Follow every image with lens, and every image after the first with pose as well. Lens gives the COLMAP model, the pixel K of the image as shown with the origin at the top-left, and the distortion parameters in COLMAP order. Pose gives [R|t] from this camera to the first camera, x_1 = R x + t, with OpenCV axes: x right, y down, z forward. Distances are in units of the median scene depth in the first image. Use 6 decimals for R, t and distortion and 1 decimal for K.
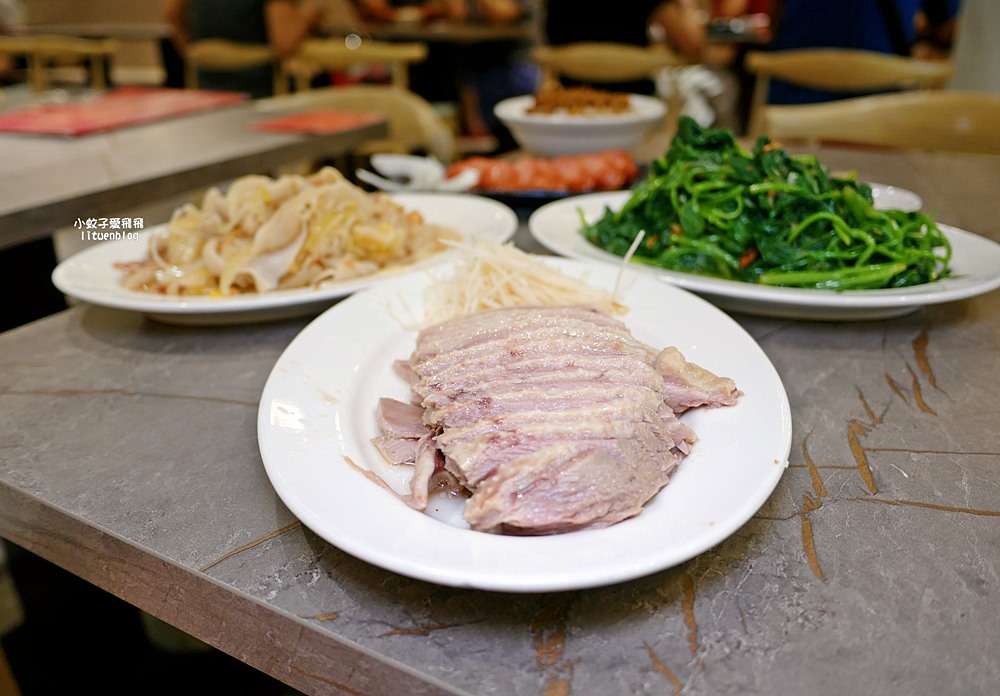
lens RADIAL K [[855.5, 0, 500.9], [0, 855.5, 372.9], [0, 0, 1]] dist [-0.031506, 0.001662]
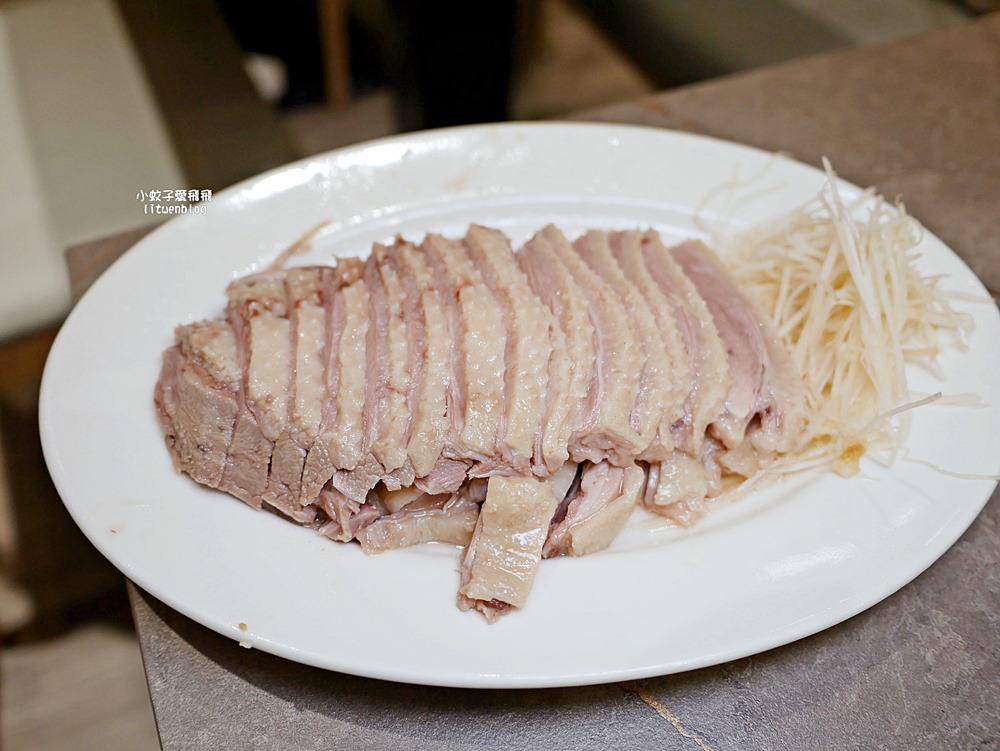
lens RADIAL K [[823.1, 0, 499.1], [0, 823.1, 397.7], [0, 0, 1]] dist [-0.061685, 0.000080]
pose [[0.135844, 0.809663, -0.570957, 0.463795], [-0.450954, 0.563670, 0.692038, -0.446380], [0.882149, 0.163466, 0.441692, 0.685658]]
